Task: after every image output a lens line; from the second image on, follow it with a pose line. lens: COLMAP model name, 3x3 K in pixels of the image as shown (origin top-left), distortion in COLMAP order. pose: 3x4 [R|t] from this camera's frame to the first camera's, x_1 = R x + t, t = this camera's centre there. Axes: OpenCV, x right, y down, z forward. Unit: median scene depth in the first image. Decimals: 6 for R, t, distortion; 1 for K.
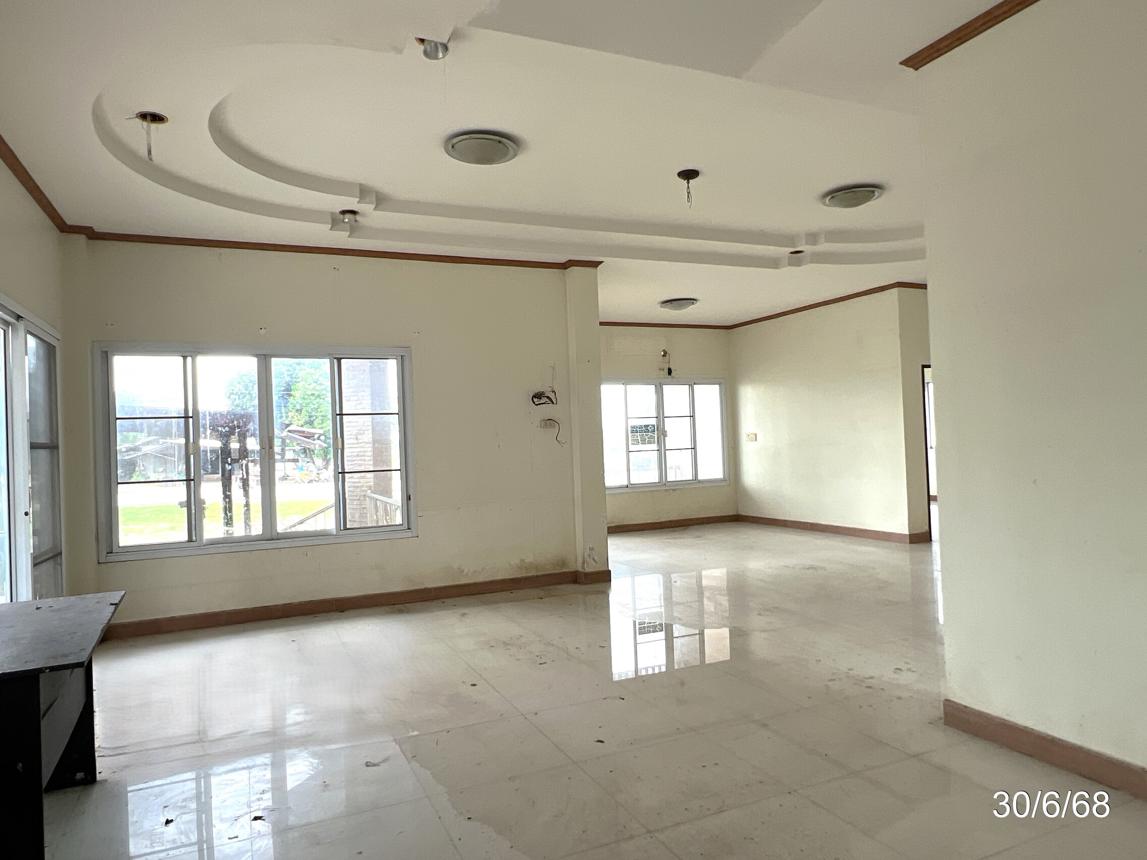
lens RADIAL K [[727.2, 0, 569.2], [0, 727.2, 428.5], [0, 0, 1]] dist [0.001807, 0.000129]
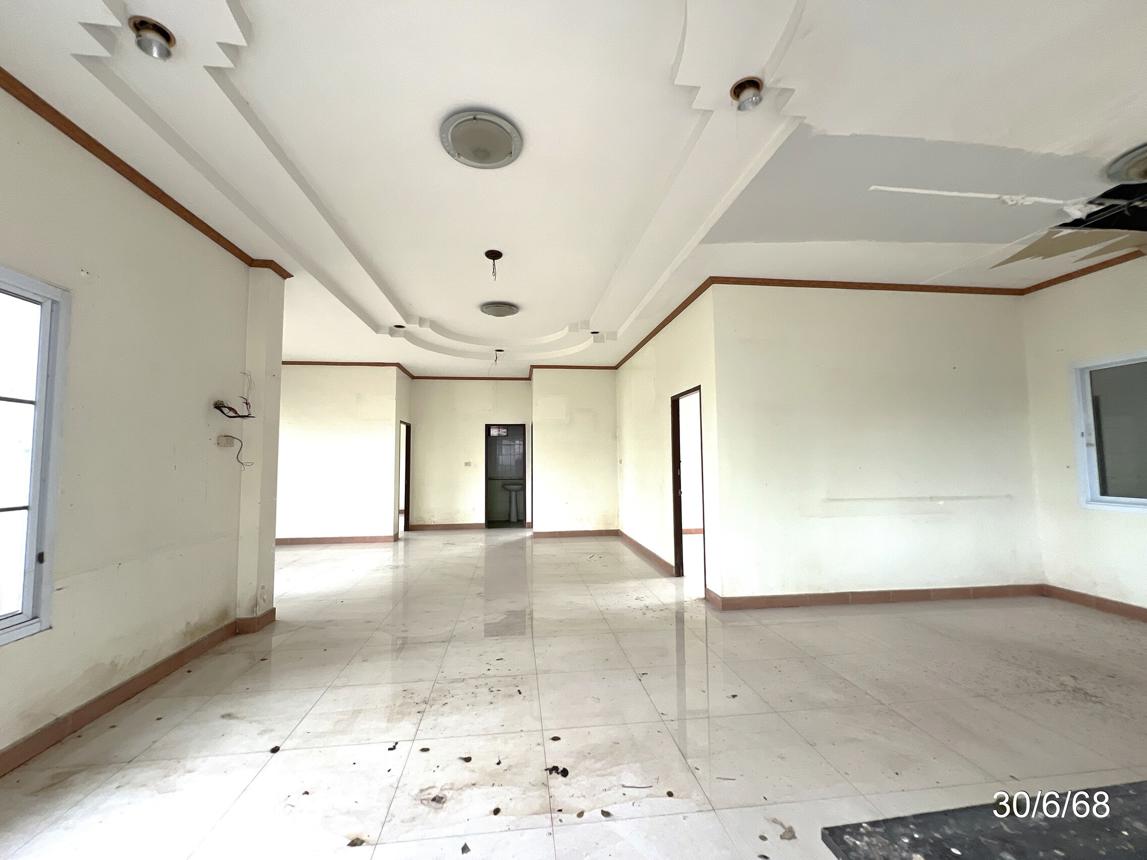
lens RADIAL K [[461.2, 0, 574.5], [0, 461.2, 430.4], [0, 0, 1]] dist [0.001458, -0.000143]
pose [[0.311006, 0.096321, 0.945514, -0.422146], [-0.018711, 0.995279, -0.095236, 0.024505], [-0.950224, 0.011928, 0.311340, 0.499332]]
